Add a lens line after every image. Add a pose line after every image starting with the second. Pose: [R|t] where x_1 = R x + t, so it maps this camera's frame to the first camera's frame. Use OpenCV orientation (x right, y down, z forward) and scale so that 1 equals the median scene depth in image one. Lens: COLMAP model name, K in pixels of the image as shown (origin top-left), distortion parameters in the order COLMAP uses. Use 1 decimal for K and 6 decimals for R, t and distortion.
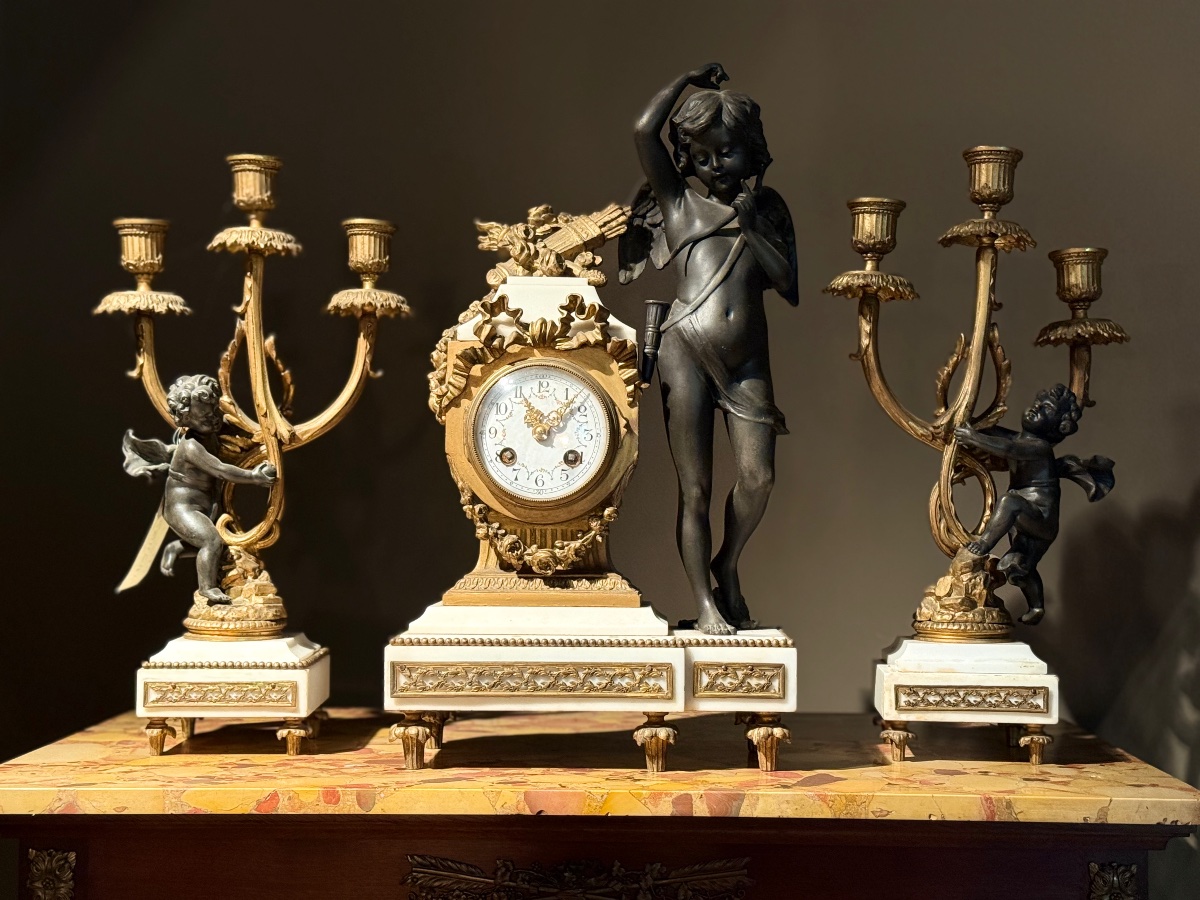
lens RADIAL K [[1877.6, 0, 600.0], [0, 1877.6, 450.0], [0, 0, 1]] dist [0.148146, 0.017496]
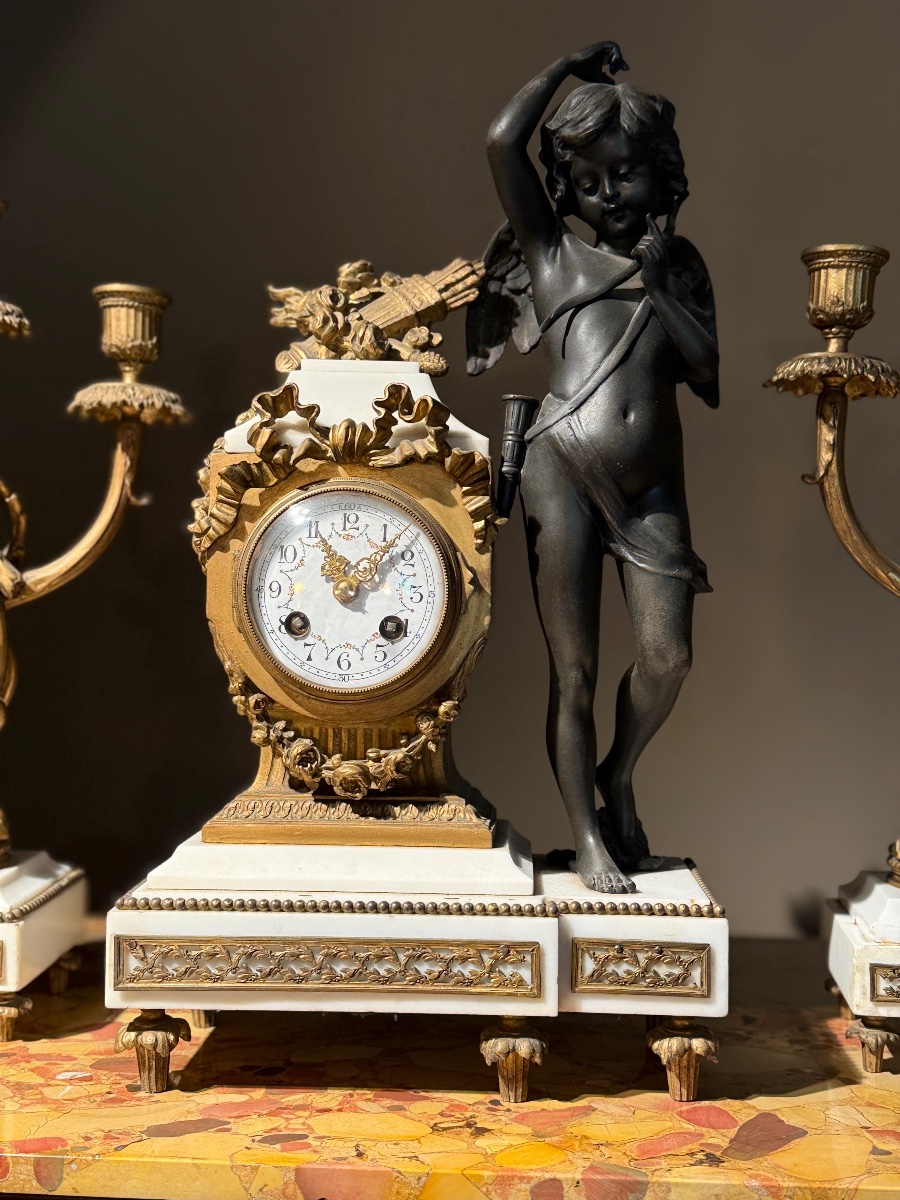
lens RADIAL K [[1513.3, 0, 450.0], [0, 1513.3, 600.0], [0, 0, 1]] dist [0.200824, -0.508474]
pose [[0.998977, 0.006752, -0.044708, 0.029257], [-0.005602, 0.999651, 0.025802, -0.019207], [0.044867, -0.025525, 0.998667, 0.442723]]
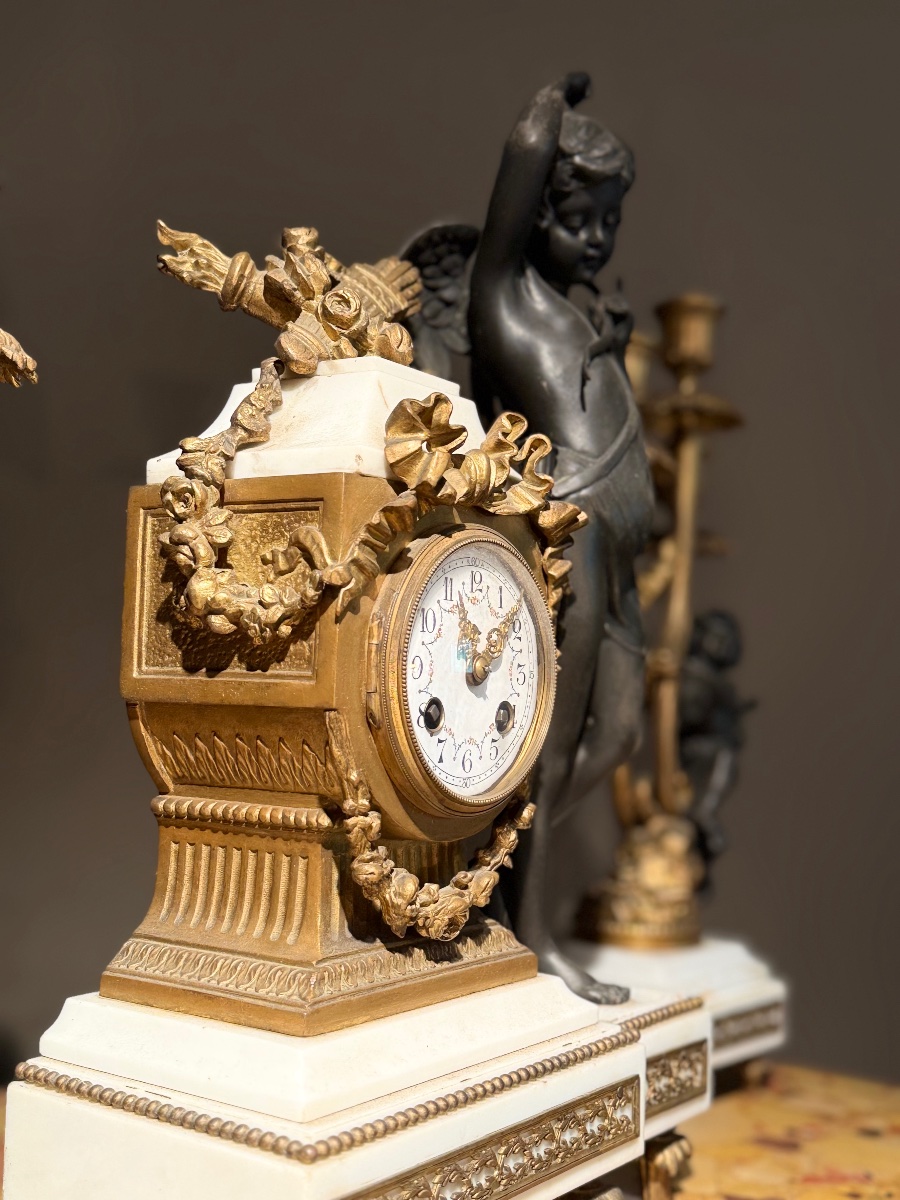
lens RADIAL K [[1513.3, 0, 450.0], [0, 1513.3, 600.0], [0, 0, 1]] dist [0.200824, -0.508474]
pose [[0.582764, 0.047871, 0.811230, -0.366131], [-0.052608, 0.998392, -0.021124, -0.018553], [-0.810937, -0.030367, 0.584345, 0.733907]]
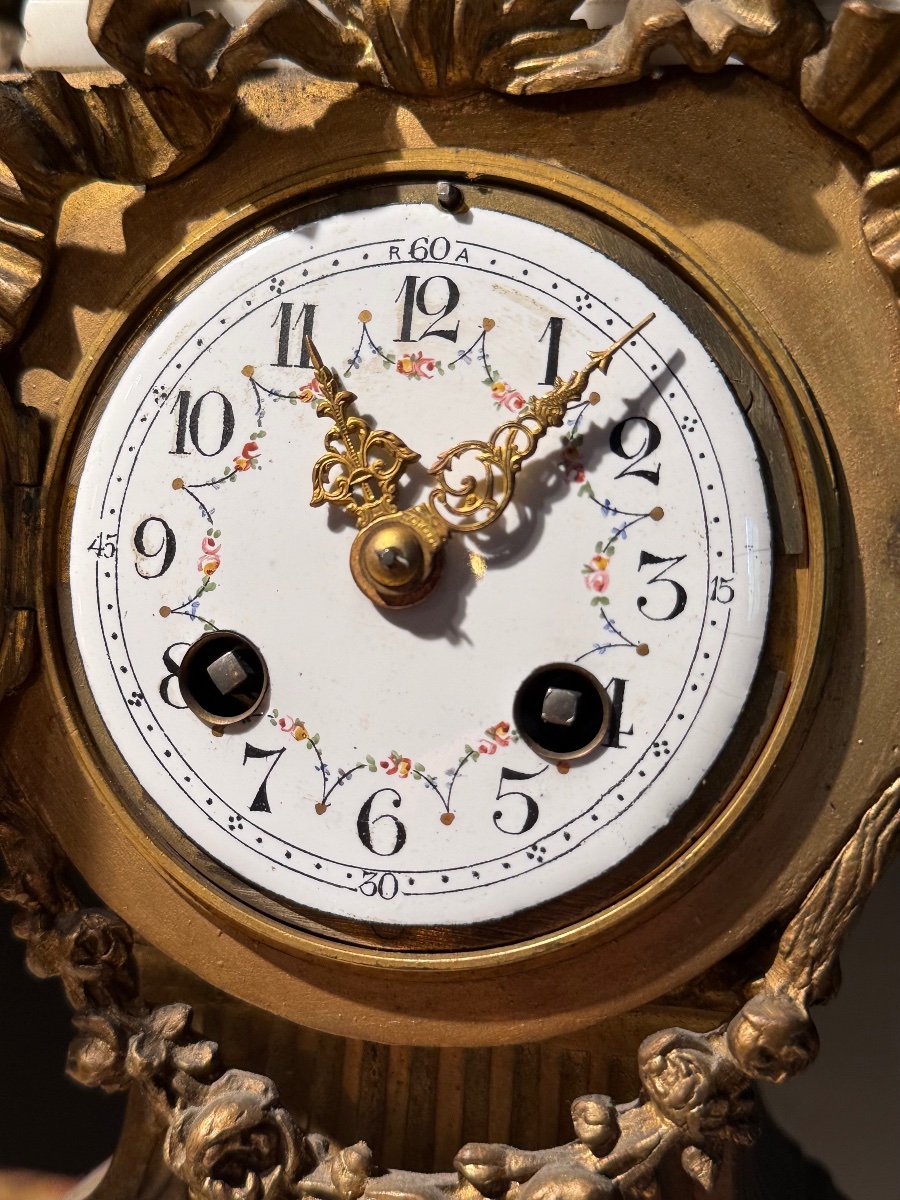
lens RADIAL K [[1513.3, 0, 450.0], [0, 1513.3, 600.0], [0, 0, 1]] dist [0.200824, -0.508474]
pose [[0.975556, 0.051895, -0.213537, 0.004841], [-0.047356, 0.998531, 0.026321, -0.009168], [0.214589, -0.015566, 0.976580, 0.828446]]
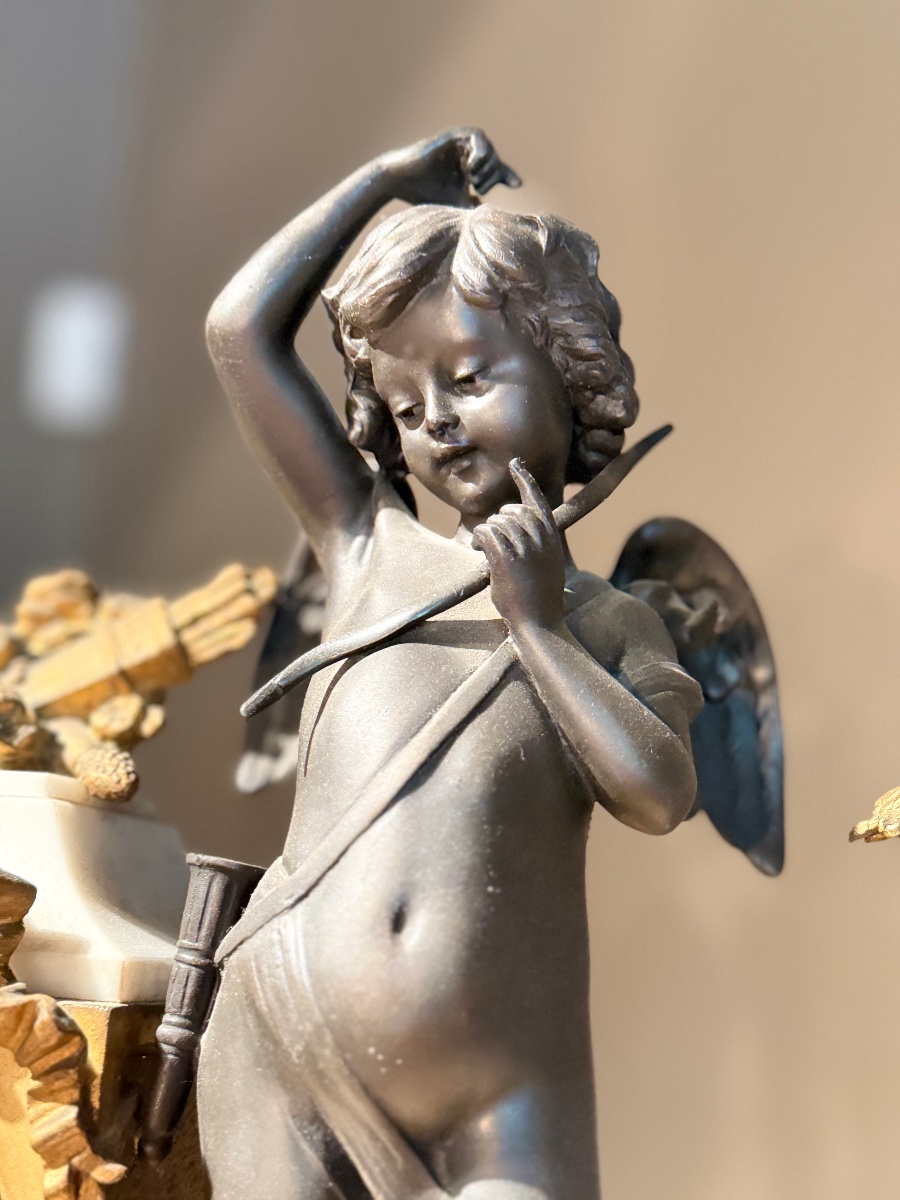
lens RADIAL K [[1513.3, 0, 450.0], [0, 1513.3, 600.0], [0, 0, 1]] dist [0.200824, -0.508474]
pose [[0.951939, -0.011298, -0.306079, 0.138593], [-0.049779, 0.980326, -0.191007, -0.073932], [0.302215, 0.197063, 0.932648, 0.769117]]
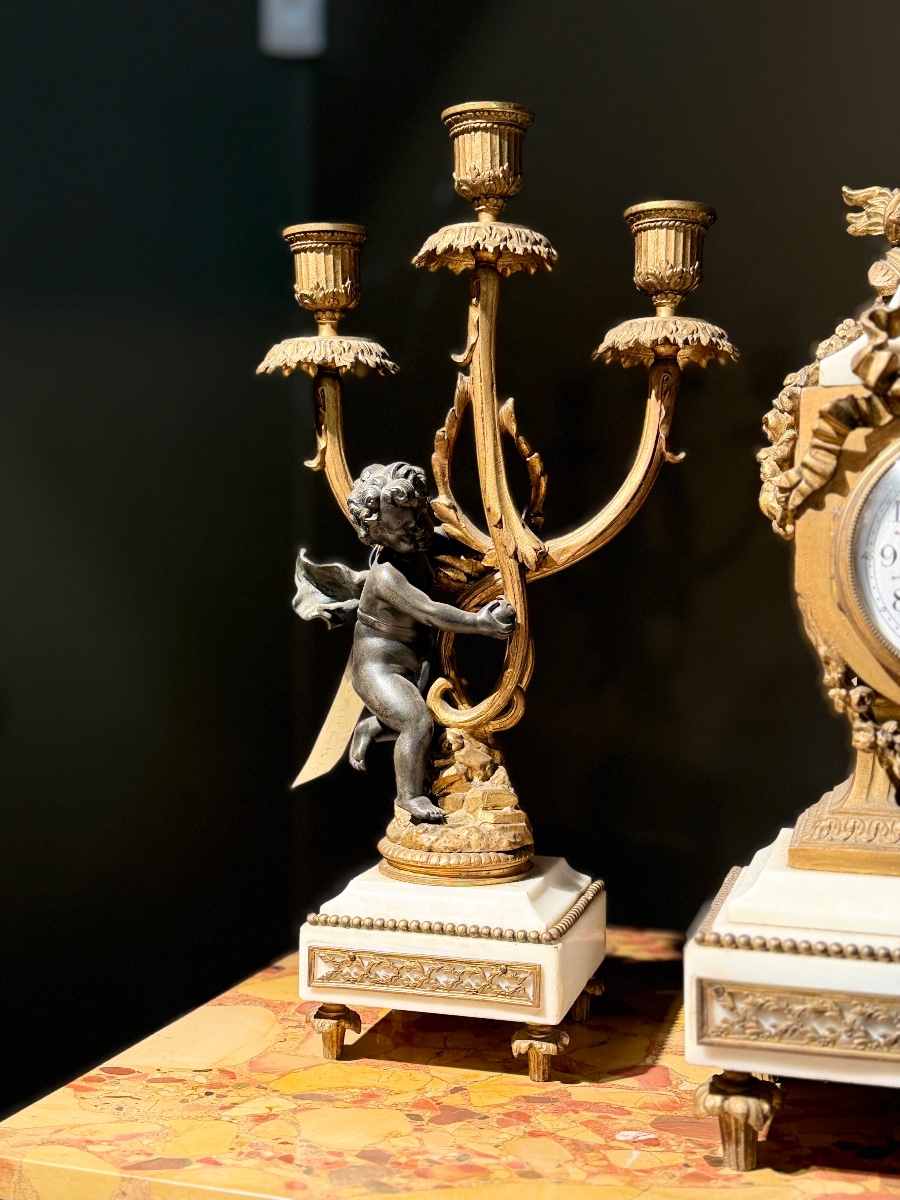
lens RADIAL K [[1513.3, 0, 450.0], [0, 1513.3, 600.0], [0, 0, 1]] dist [0.200824, -0.508474]
pose [[0.959787, 0.008449, -0.280601, -0.052295], [0.002217, 0.999288, 0.037673, -0.013005], [0.280720, -0.036780, 0.959085, 0.527720]]
